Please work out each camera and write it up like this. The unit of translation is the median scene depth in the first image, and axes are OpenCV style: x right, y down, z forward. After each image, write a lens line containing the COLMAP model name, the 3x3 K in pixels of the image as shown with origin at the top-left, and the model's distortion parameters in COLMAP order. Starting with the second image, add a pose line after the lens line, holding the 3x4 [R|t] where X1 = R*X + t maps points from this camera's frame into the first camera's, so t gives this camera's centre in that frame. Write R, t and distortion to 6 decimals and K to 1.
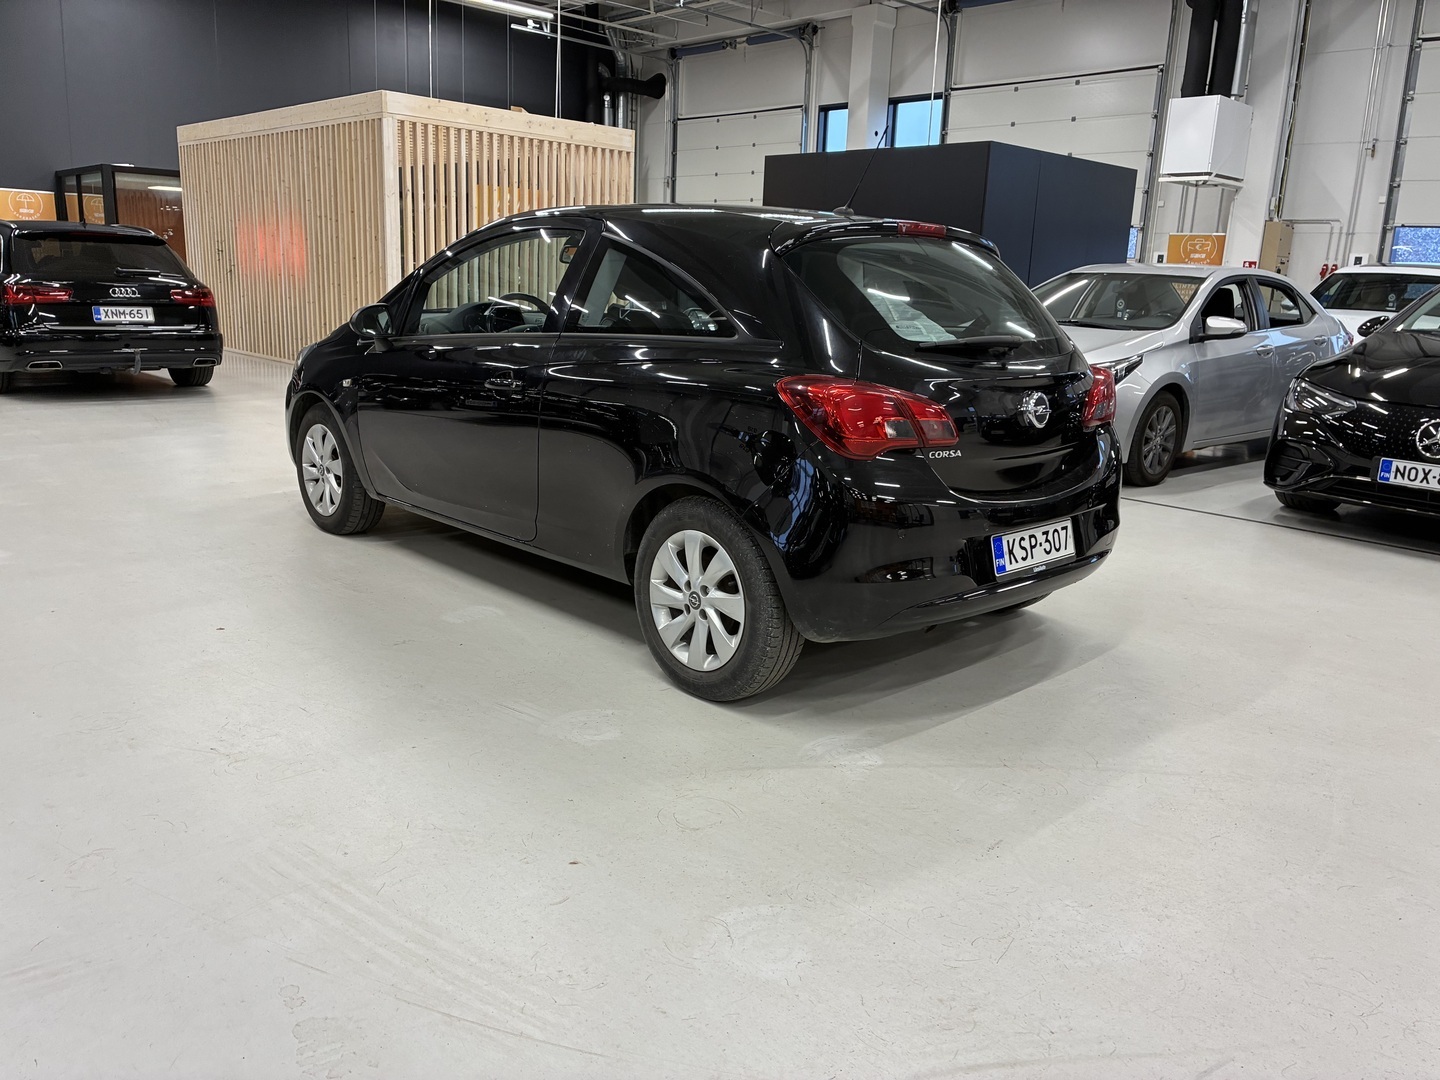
lens RADIAL K [[1094.8, 0, 716.2], [0, 1094.8, 518.4], [0, 0, 1]] dist [0.001548, -0.002204]
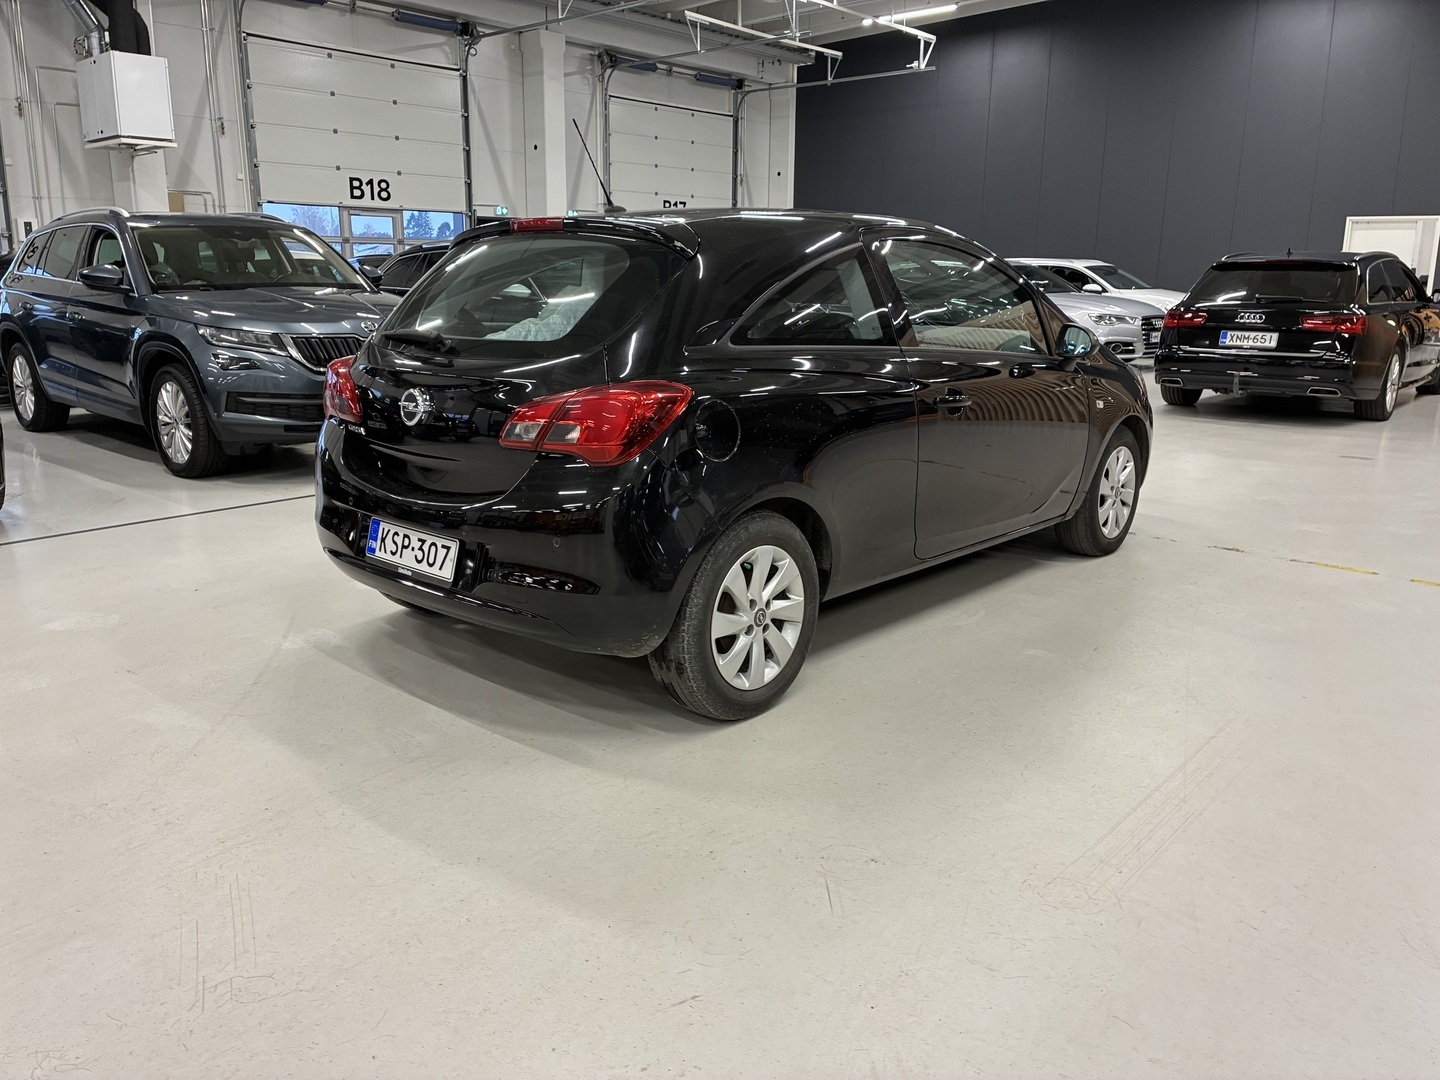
lens RADIAL K [[1094.8, 0, 716.2], [0, 1094.8, 518.4], [0, 0, 1]] dist [0.001548, -0.002204]
pose [[0.085545, 0.179041, -0.980115, 1.229981], [-0.215881, 0.963683, 0.157197, -0.205754], [0.972665, 0.198141, 0.121090, 1.117952]]
